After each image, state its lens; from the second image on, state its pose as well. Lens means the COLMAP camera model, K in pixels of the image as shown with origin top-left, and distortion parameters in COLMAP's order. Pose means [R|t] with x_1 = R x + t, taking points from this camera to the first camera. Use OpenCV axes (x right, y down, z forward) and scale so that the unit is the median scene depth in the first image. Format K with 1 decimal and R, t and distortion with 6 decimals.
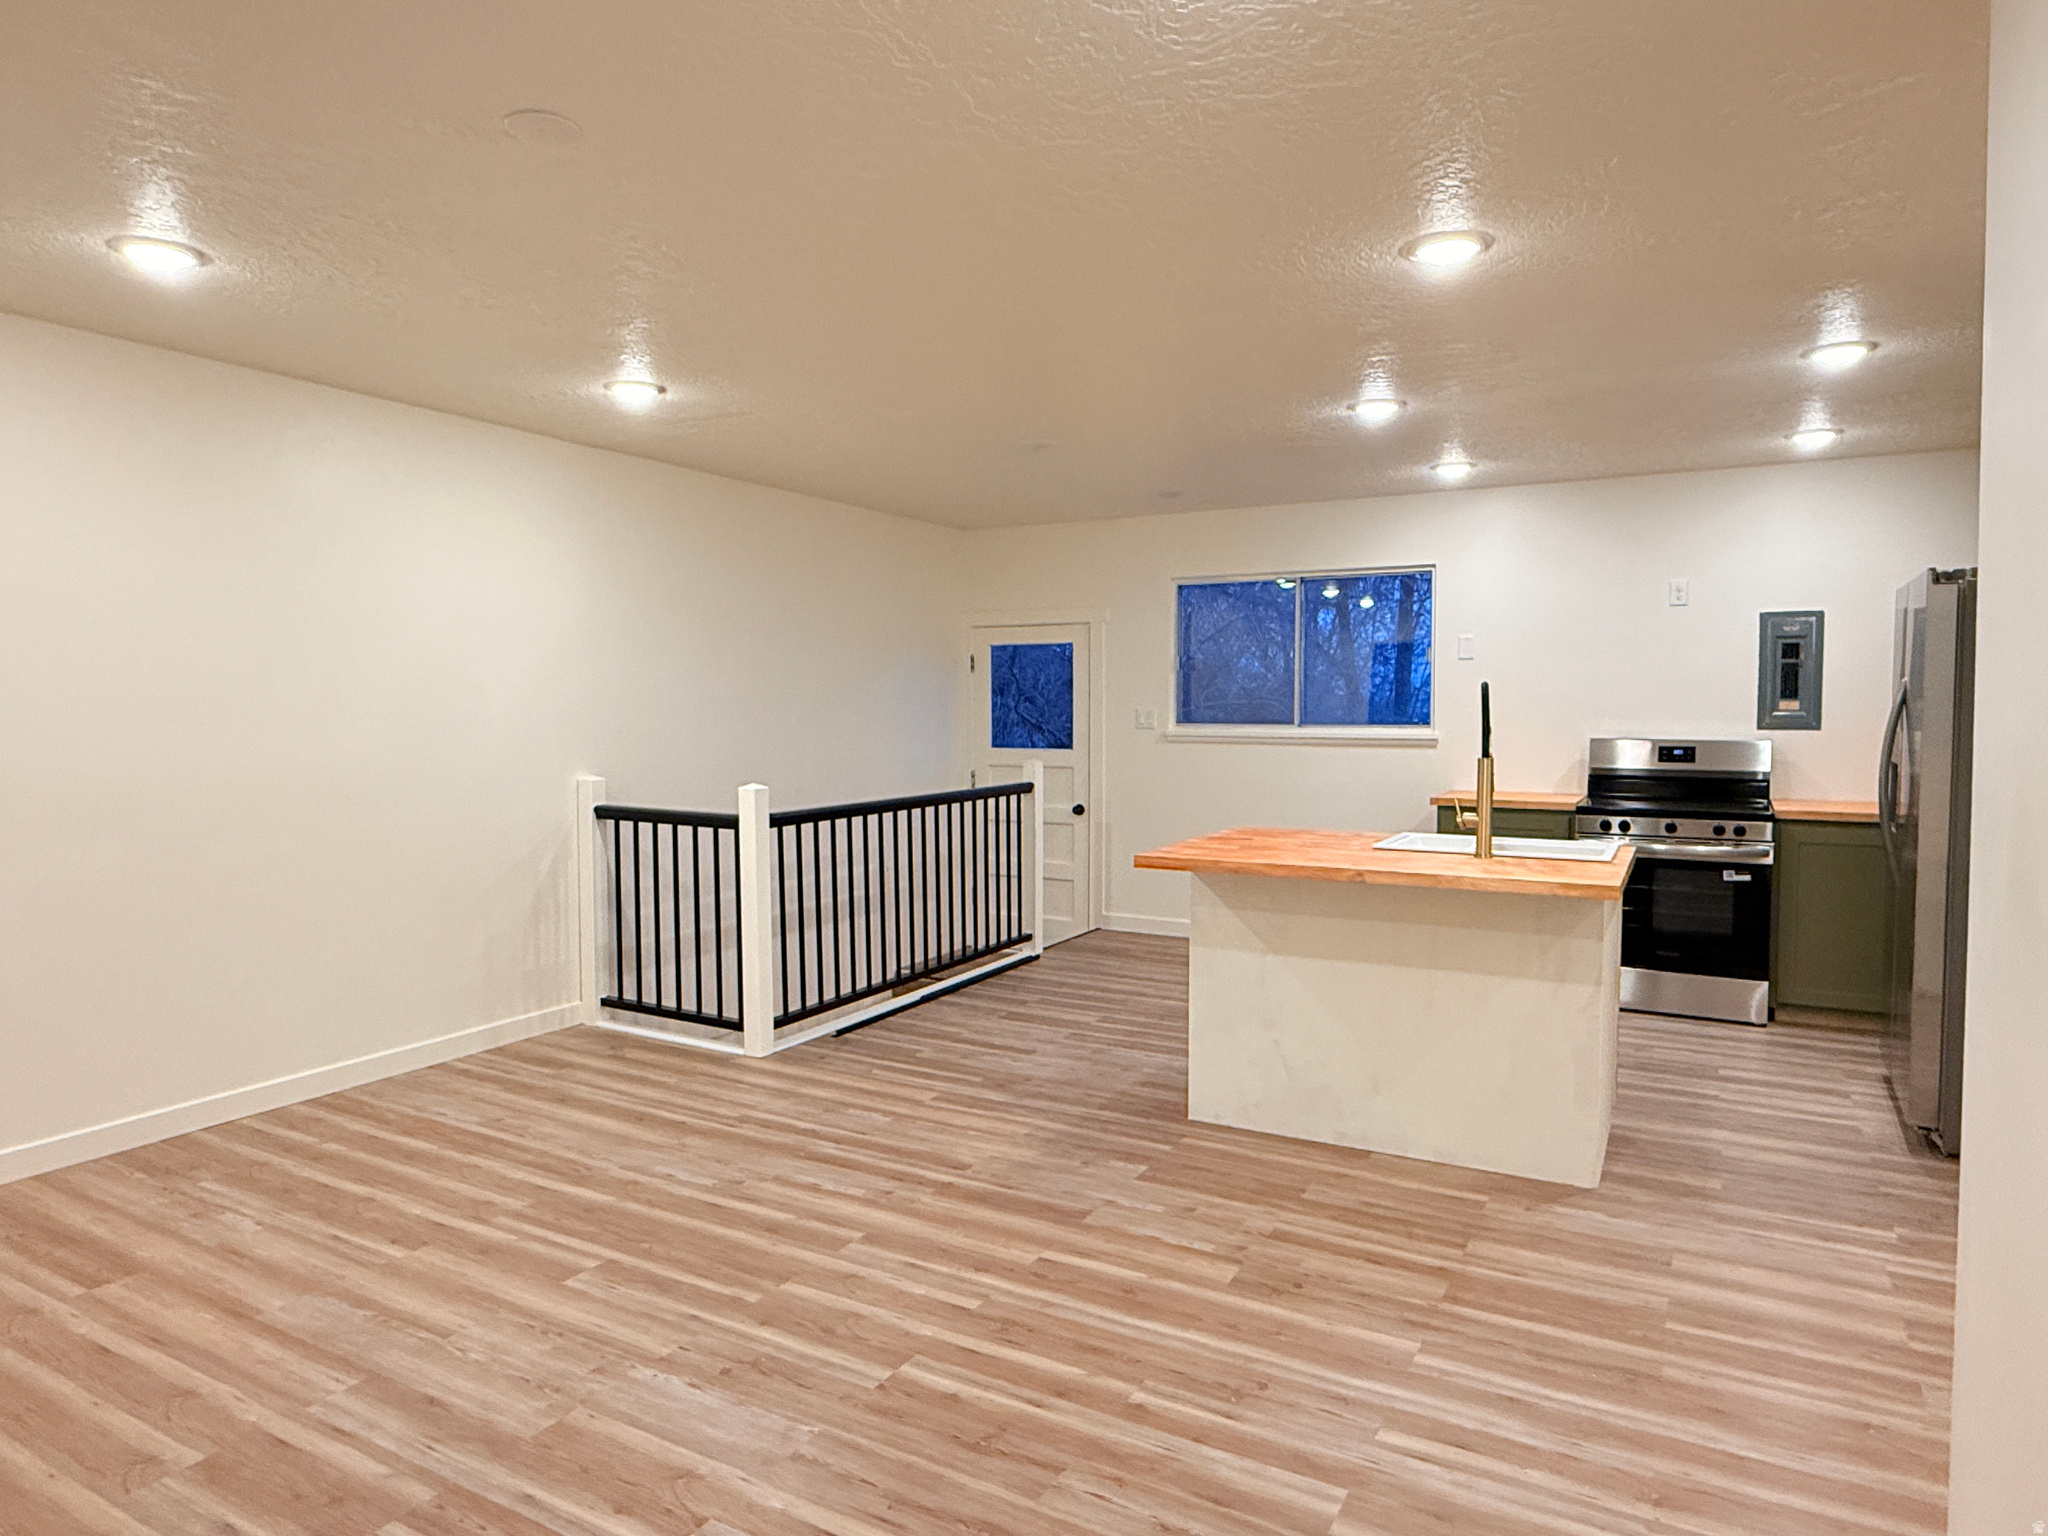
lens RADIAL K [[1237.7, 0, 1021.8], [0, 1237.7, 771.5], [0, 0, 1]] dist [0.001431, -0.000499]
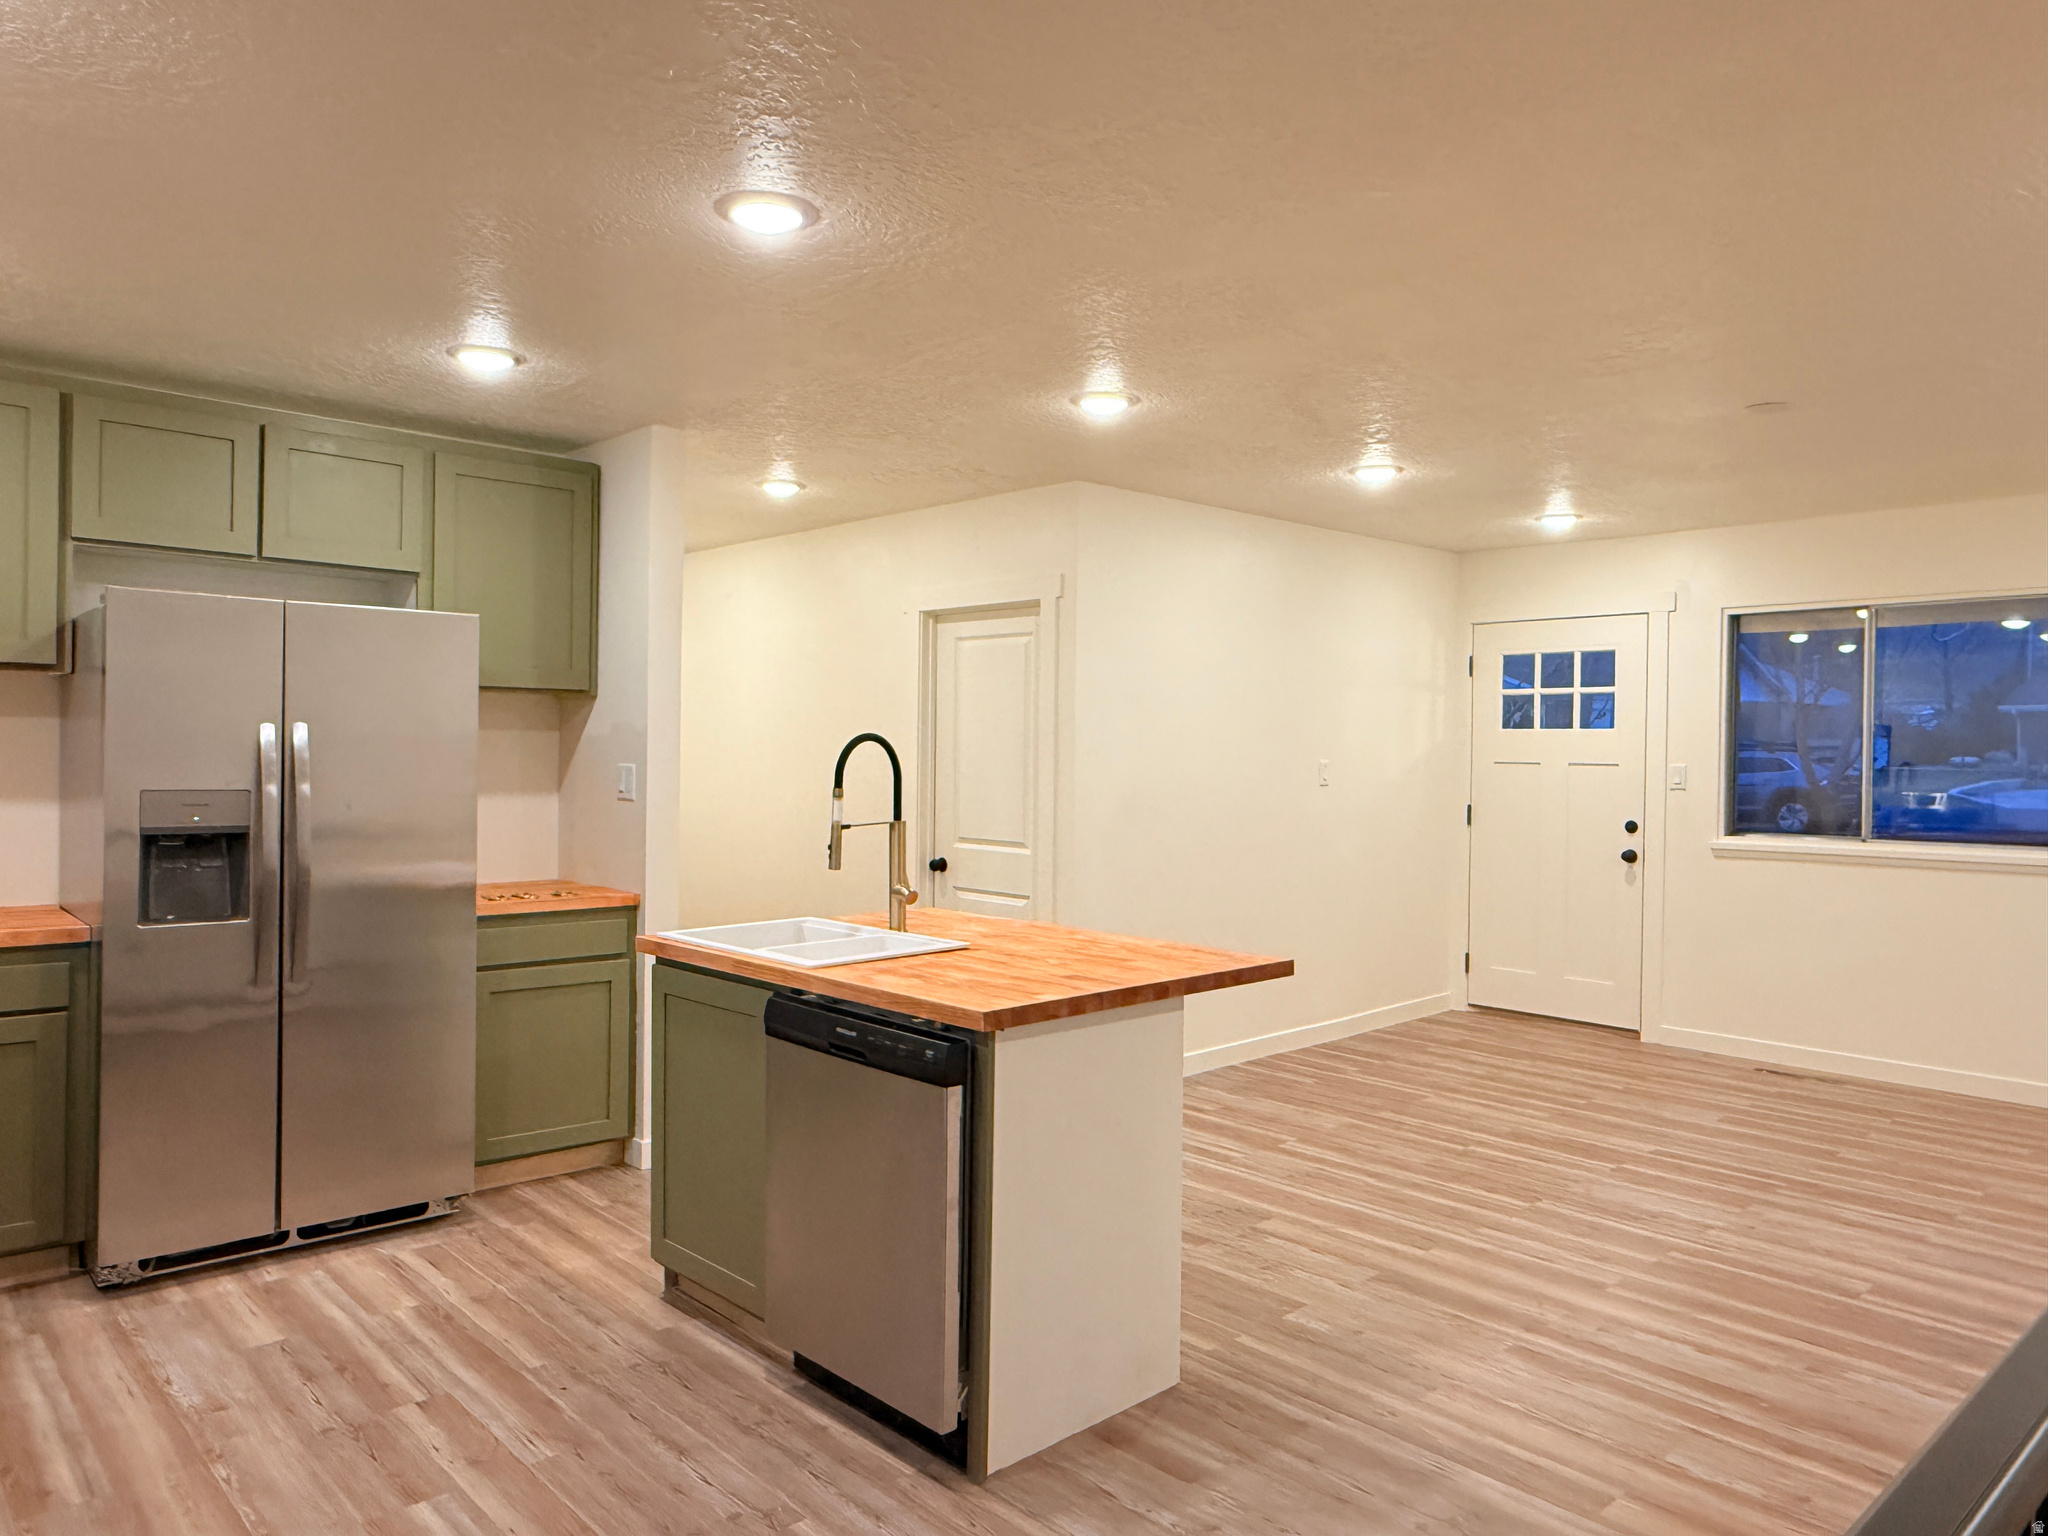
lens RADIAL K [[1362.2, 0, 1023.8], [0, 1362.2, 764.9], [0, 0, 1]] dist [-0.006755, 0.007453]
pose [[-0.953103, -0.013895, 0.302328, -0.003842], [0.006440, 0.997788, 0.066163, -0.109891], [-0.302578, 0.065007, -0.950905, 1.823168]]
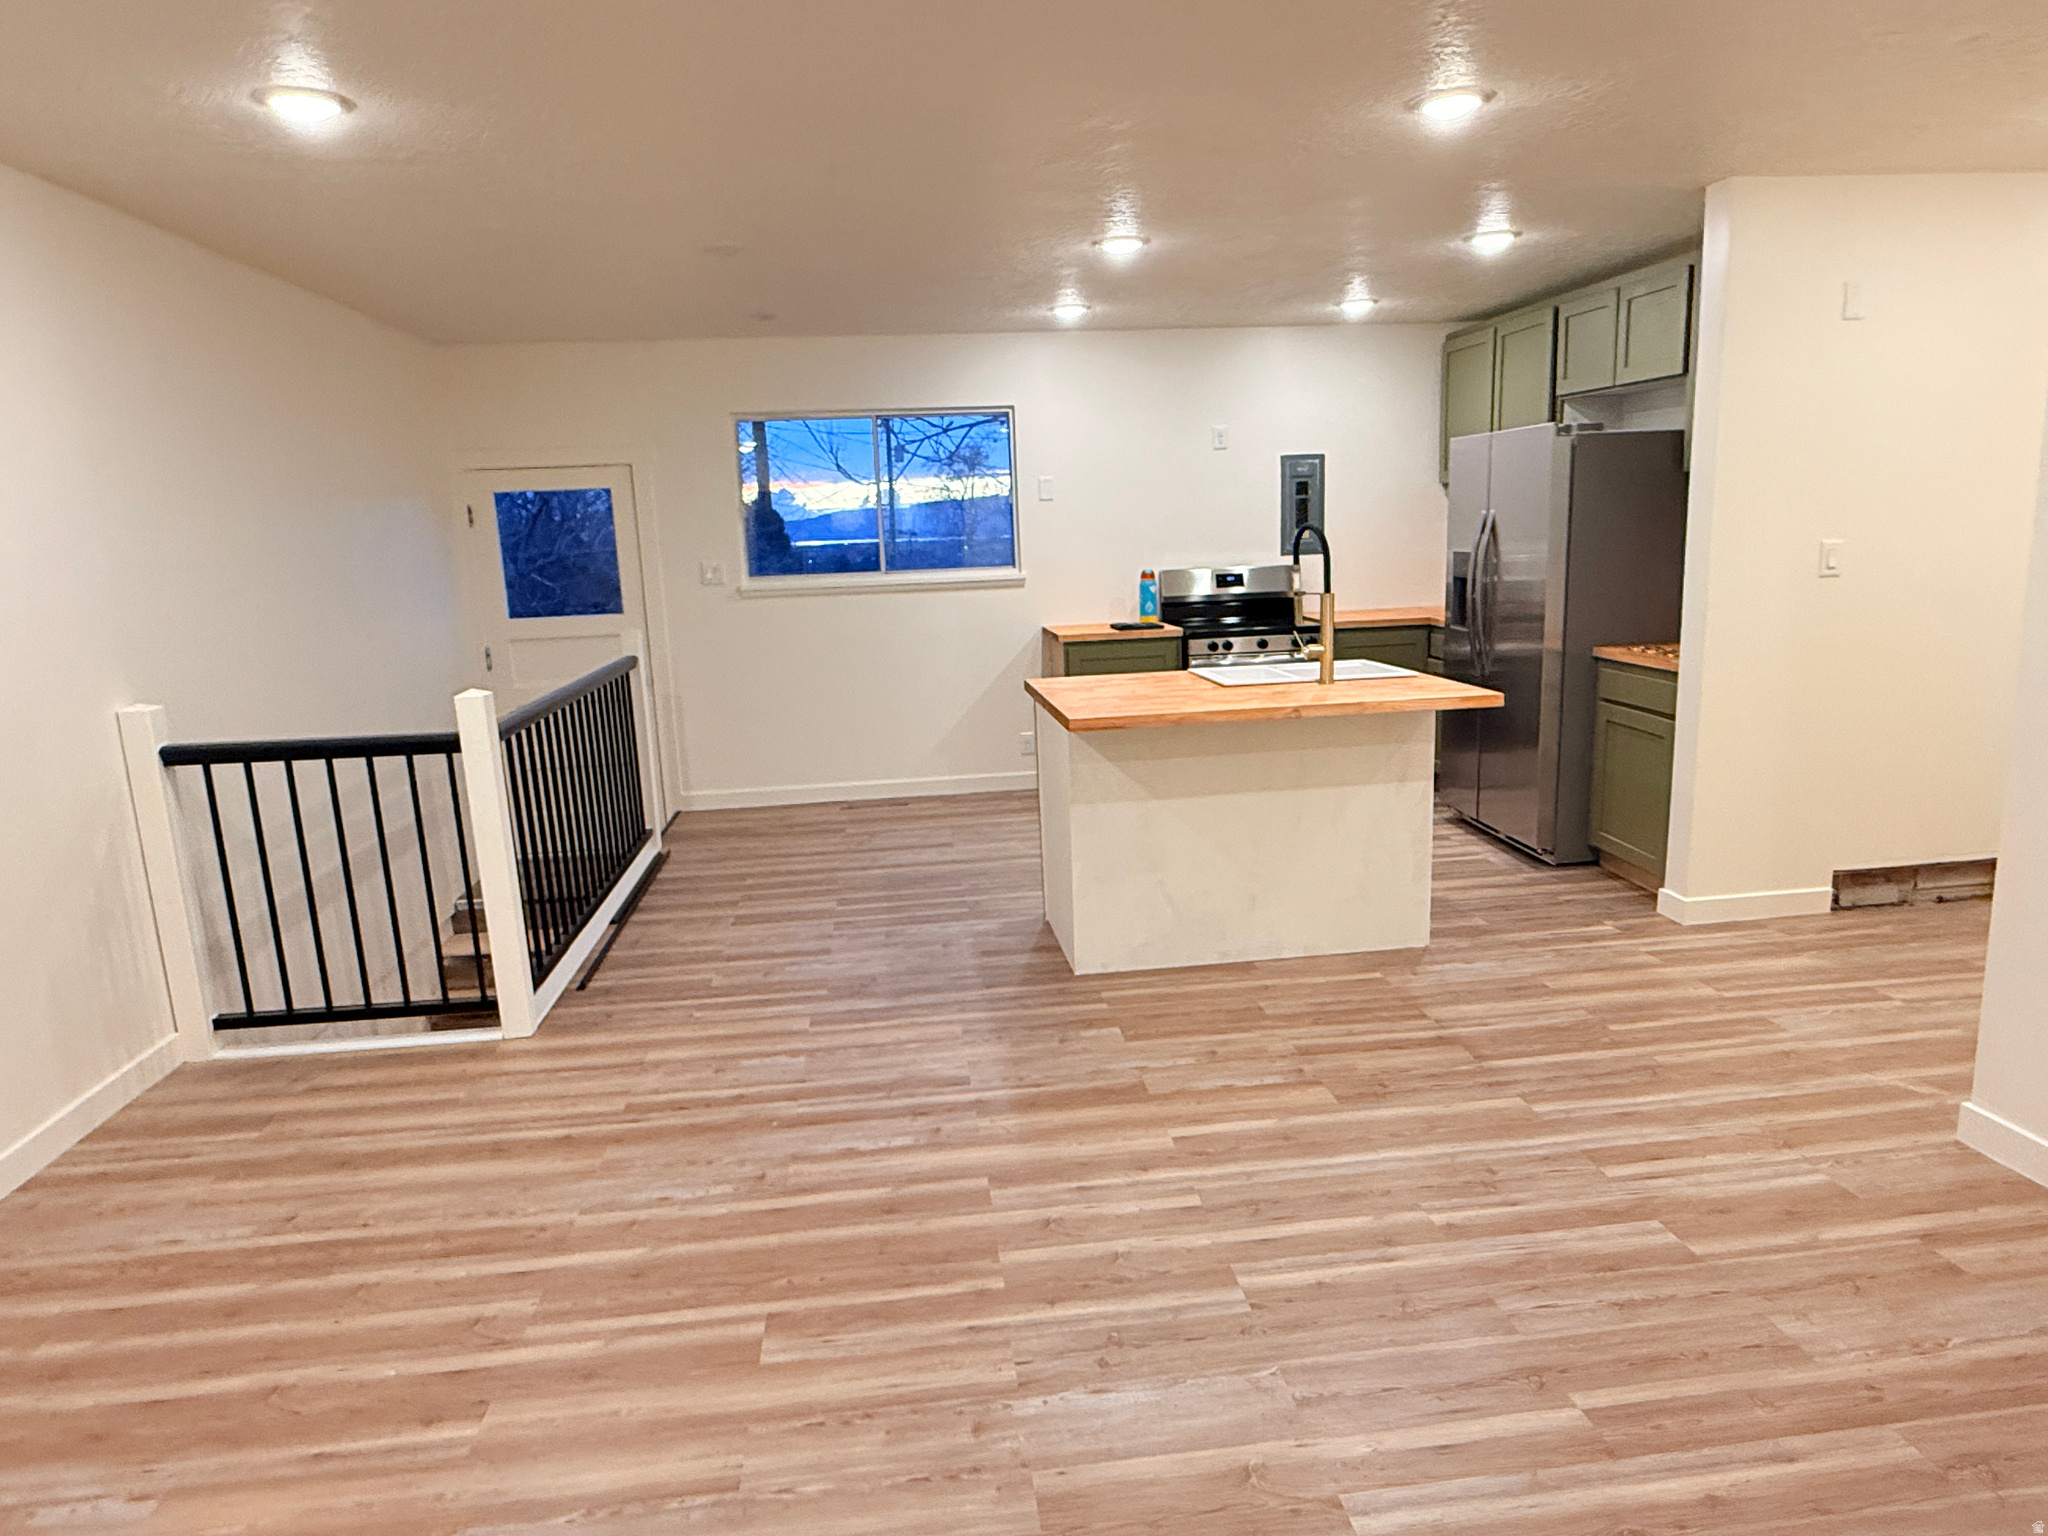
lens RADIAL K [[1237.7, 0, 1027.7], [0, 1237.7, 772.7], [0, 0, 1]] dist [0.001431, -0.000499]
pose [[0.805731, -0.145494, 0.574134, -0.478462], [0.070704, 0.986055, 0.150656, -0.036665], [-0.588047, -0.080794, 0.804782, 0.246367]]
